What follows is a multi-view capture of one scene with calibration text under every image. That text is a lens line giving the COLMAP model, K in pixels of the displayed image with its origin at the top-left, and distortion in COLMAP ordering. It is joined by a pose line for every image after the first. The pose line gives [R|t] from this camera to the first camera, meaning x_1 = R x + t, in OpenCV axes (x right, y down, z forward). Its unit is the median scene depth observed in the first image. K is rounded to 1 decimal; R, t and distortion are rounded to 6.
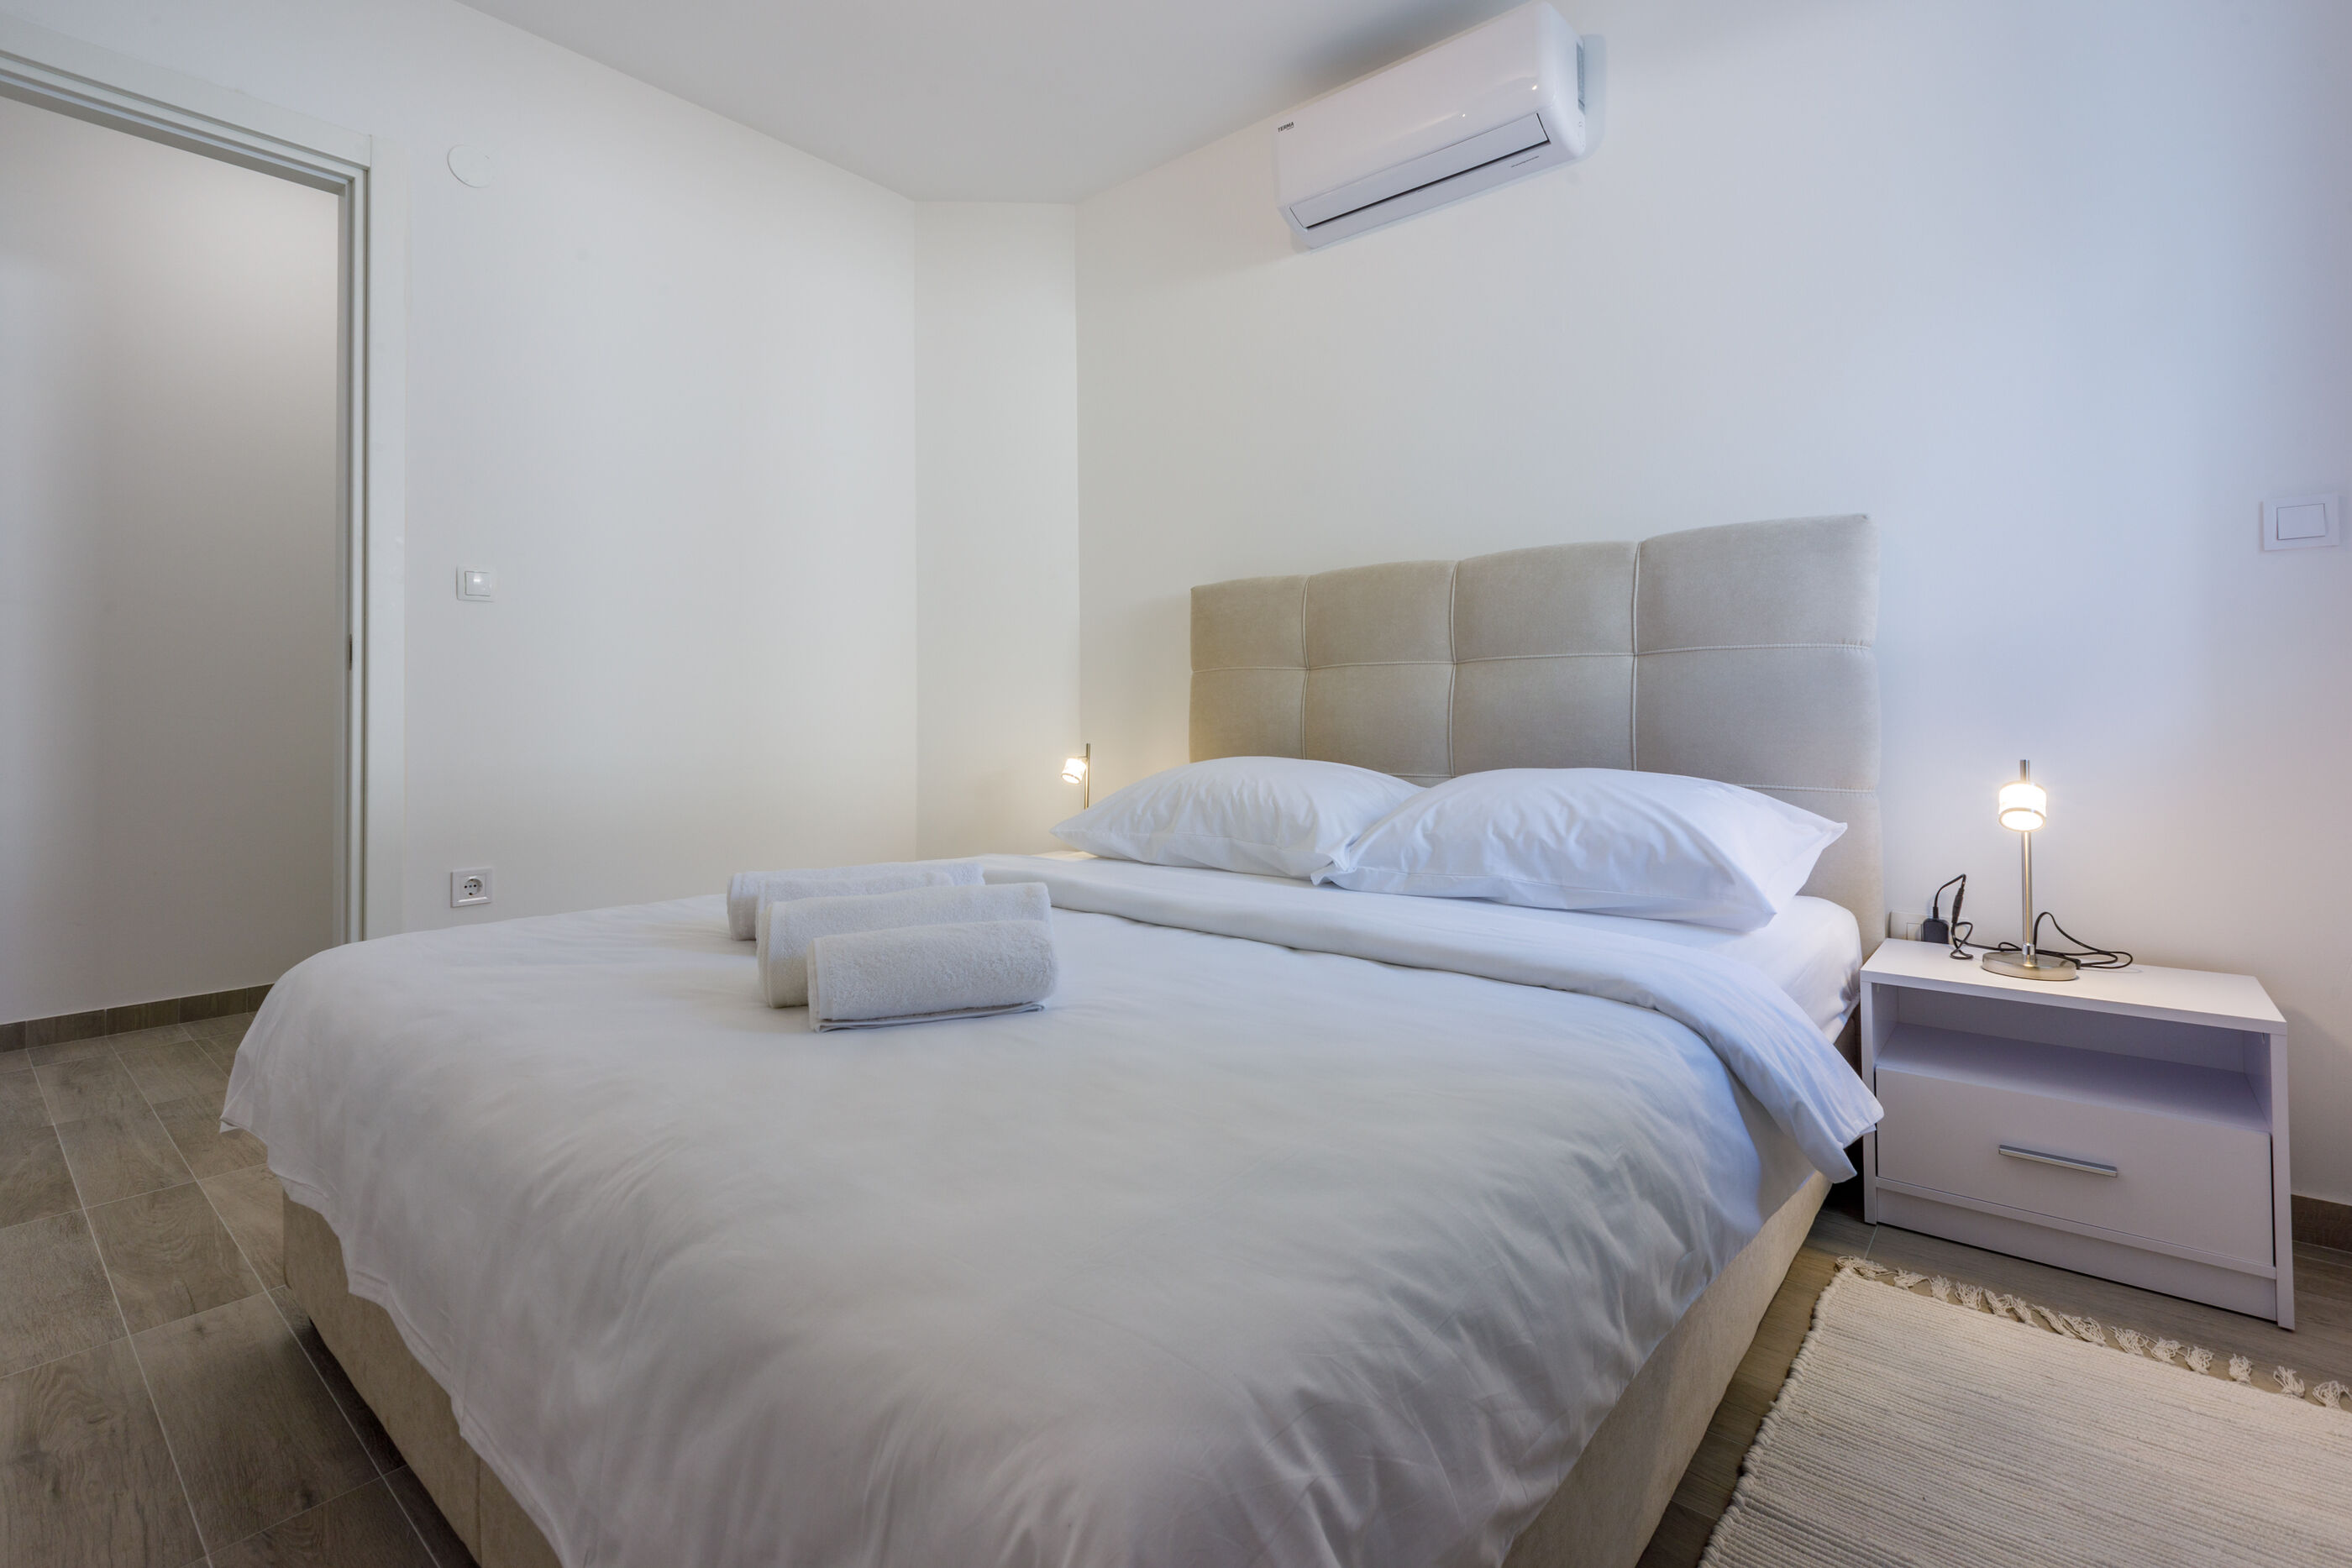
lens RADIAL K [[1056.8, 0, 1200.7], [0, 1056.8, 711.7], [0, 0, 1]] dist [0.000849, 0.000748]
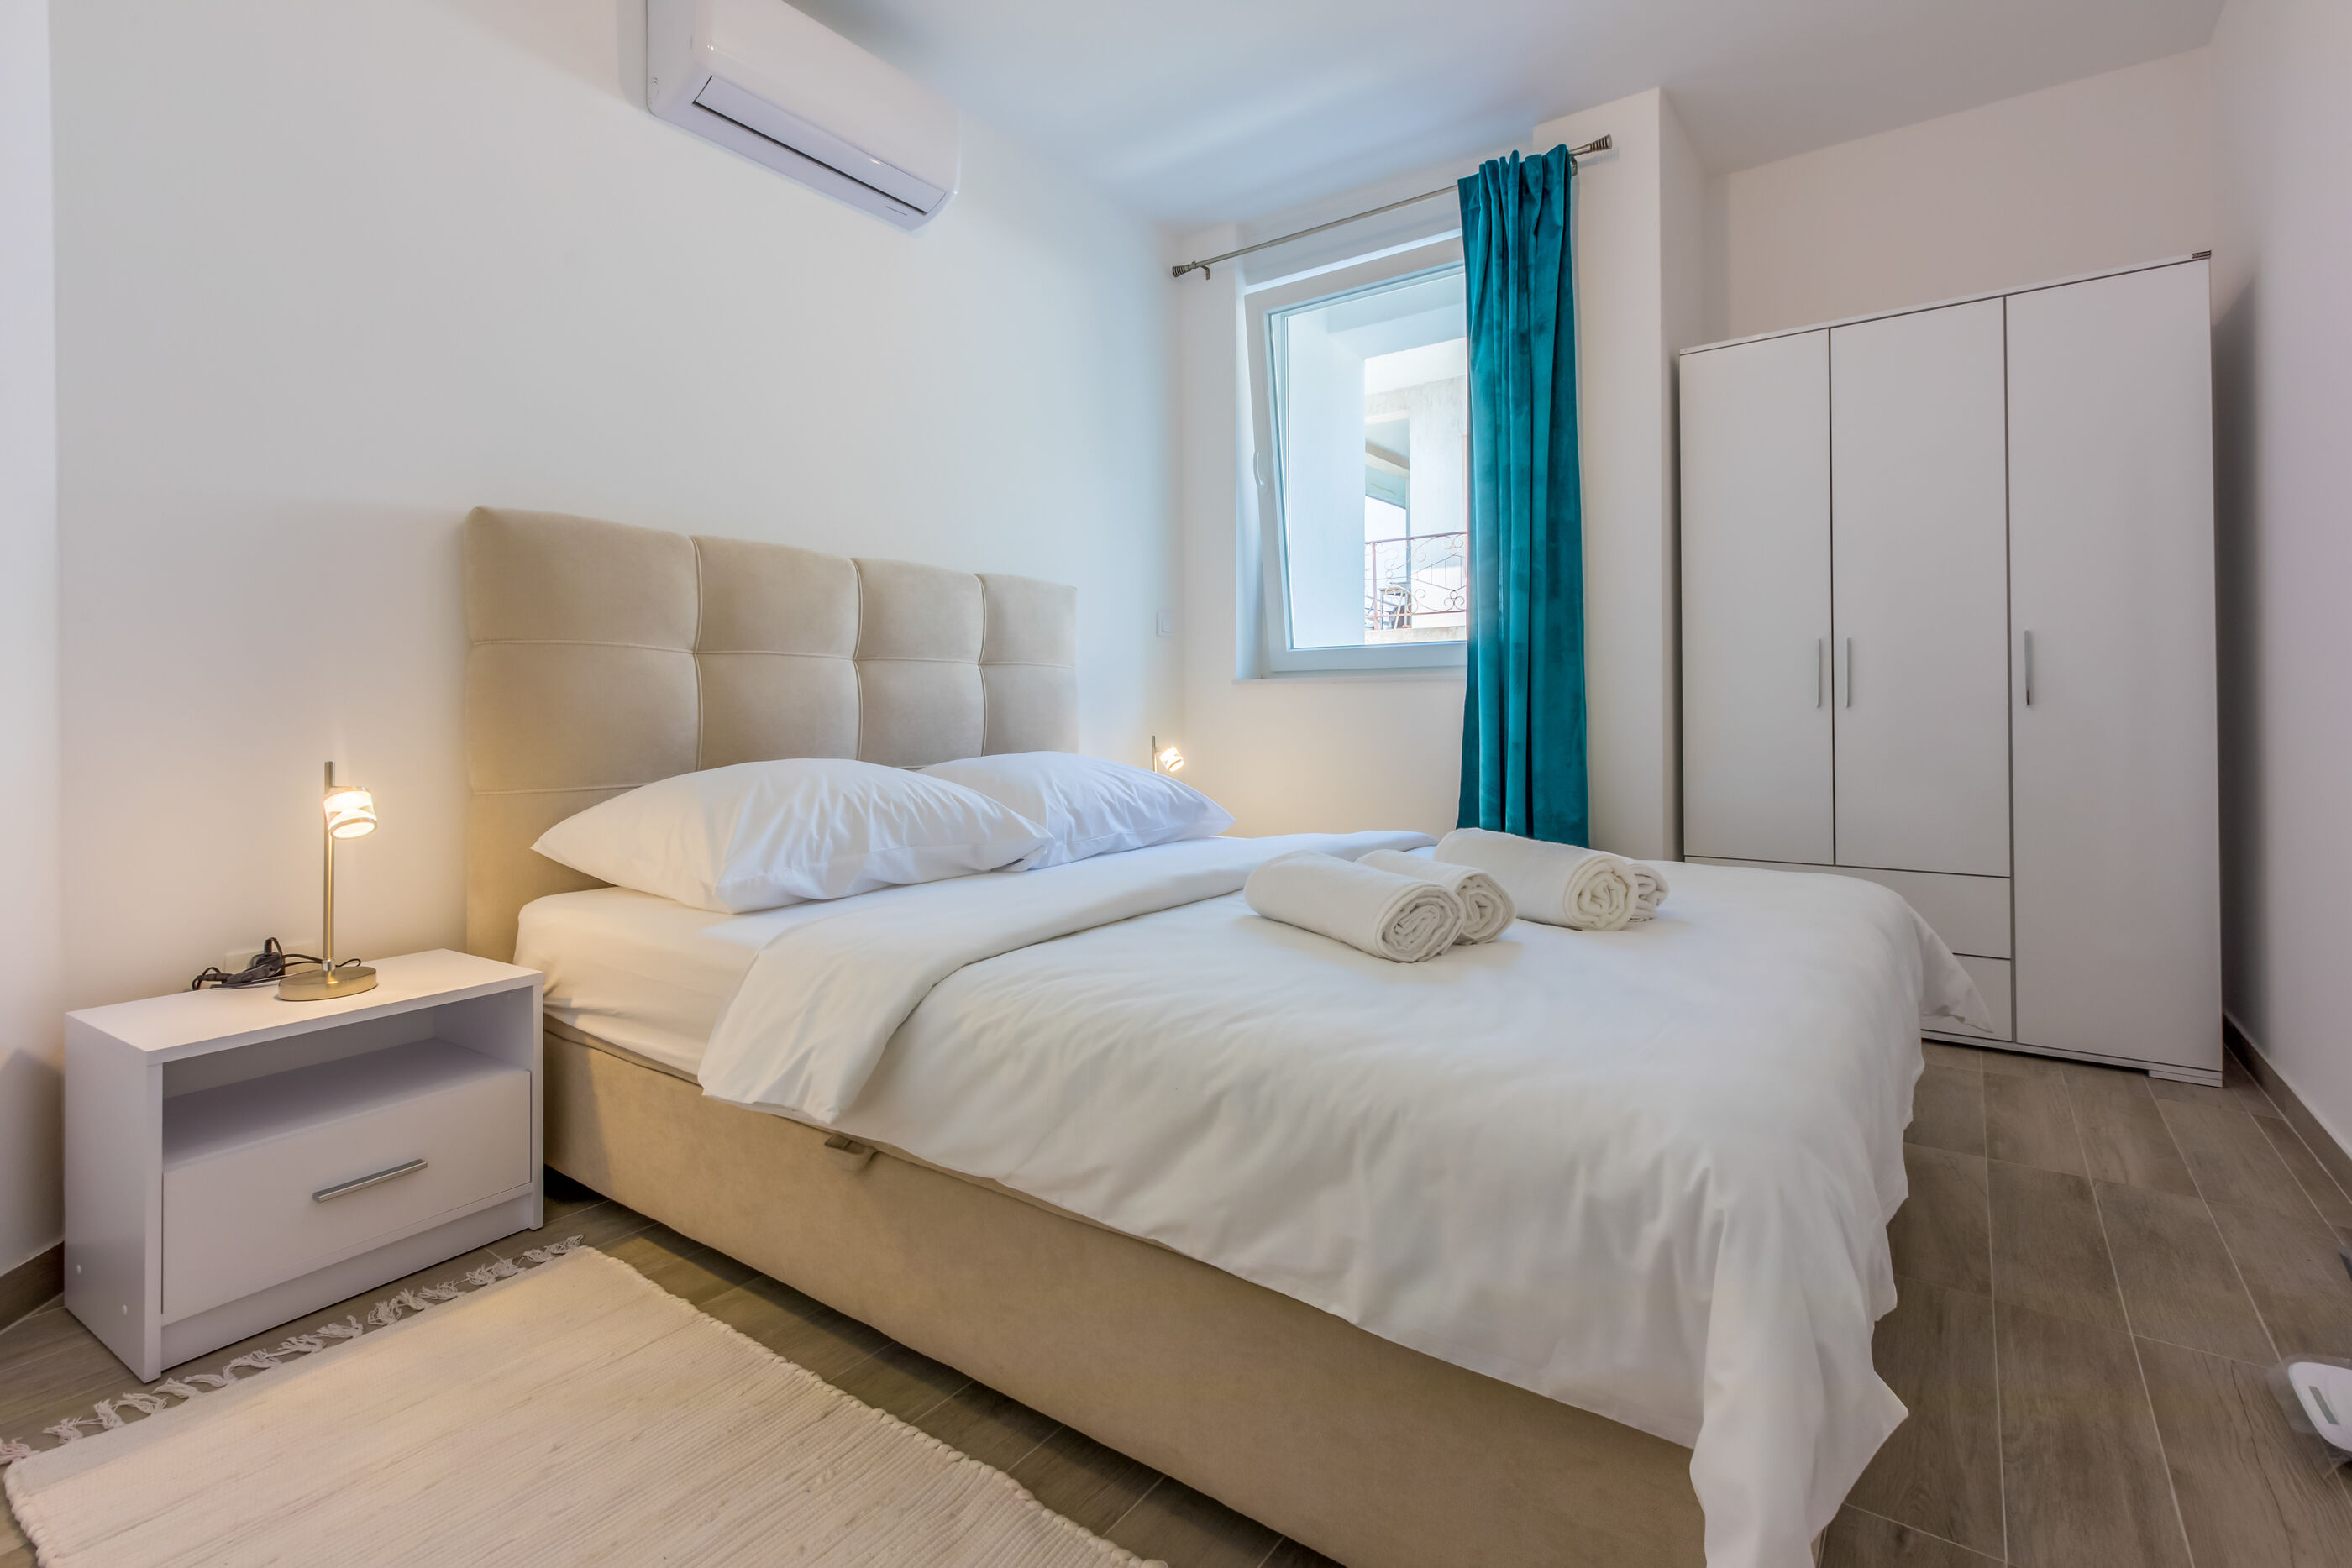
lens RADIAL K [[1094.6, 0, 1151.9], [0, 1094.6, 715.6], [0, 0, 1]] dist [0.000806, -0.000224]
pose [[-0.047110, 0.012315, 0.998814, -0.898993], [0.009819, 0.999881, -0.011865, 0.024279], [-0.998841, 0.009248, -0.047226, 0.858624]]
